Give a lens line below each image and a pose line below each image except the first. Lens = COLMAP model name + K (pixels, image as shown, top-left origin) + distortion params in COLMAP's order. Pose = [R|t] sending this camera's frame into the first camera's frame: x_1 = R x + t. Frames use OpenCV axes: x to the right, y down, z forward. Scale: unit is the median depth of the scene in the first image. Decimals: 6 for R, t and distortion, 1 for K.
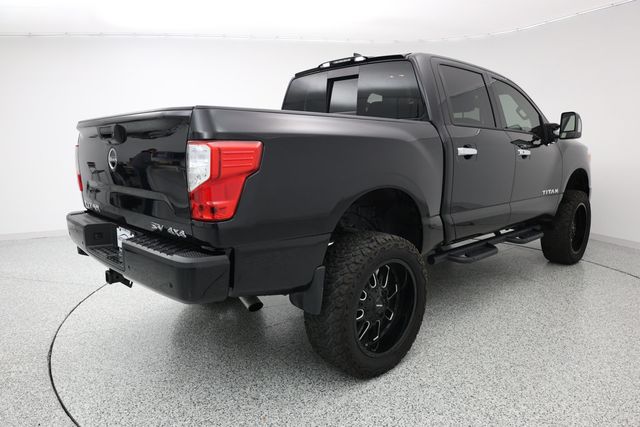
lens RADIAL K [[443.8, 0, 321.0], [0, 443.8, 214.9], [0, 0, 1]] dist [-0.031050, -0.003725]
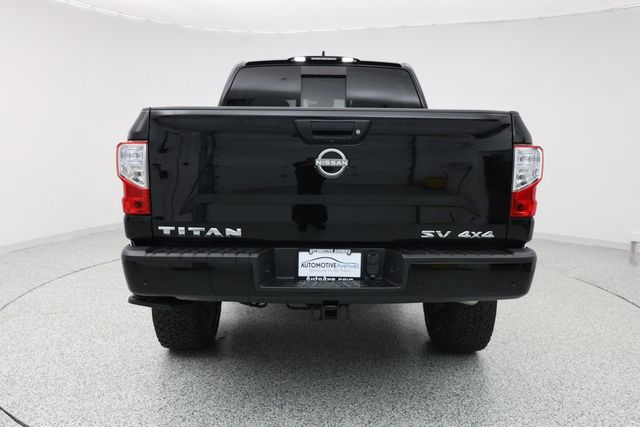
lens RADIAL K [[514.7, 0, 318.8], [0, 514.7, 215.2], [0, 0, 1]] dist [0.011946, 0.001827]
pose [[0.677775, -0.092356, 0.729446, -0.893206], [0.105653, 0.994018, 0.027685, -0.047370], [-0.727639, 0.058304, 0.683478, 0.293183]]
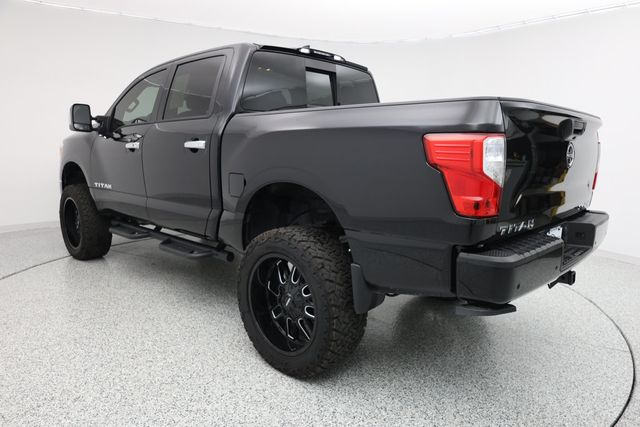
lens RADIAL K [[449.0, 0, 324.2], [0, 449.0, 207.6], [0, 0, 1]] dist [0.010032, 0.005264]
pose [[-0.058023, -0.142328, 0.988117, -1.089957], [0.141677, 0.978593, 0.149276, -0.180006], [-0.988211, 0.148655, -0.036616, 1.199810]]
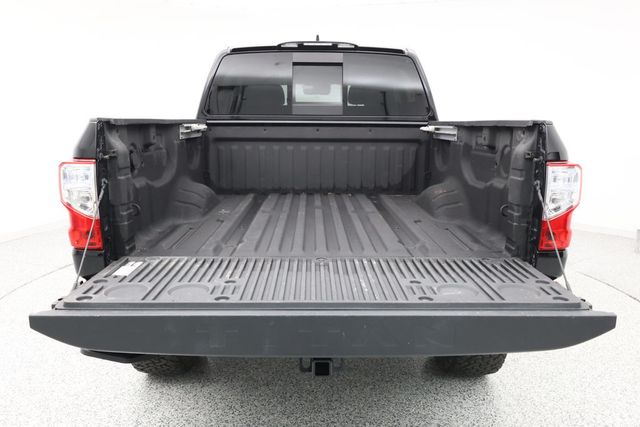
lens RADIAL K [[493.1, 0, 317.6], [0, 493.1, 215.1], [0, 0, 1]] dist [0.003235, 0.003694]
pose [[0.679206, -0.139034, 0.720658, -0.764163], [0.108095, 0.990136, 0.089145, -0.116027], [-0.725944, 0.017352, 0.687535, 0.385562]]
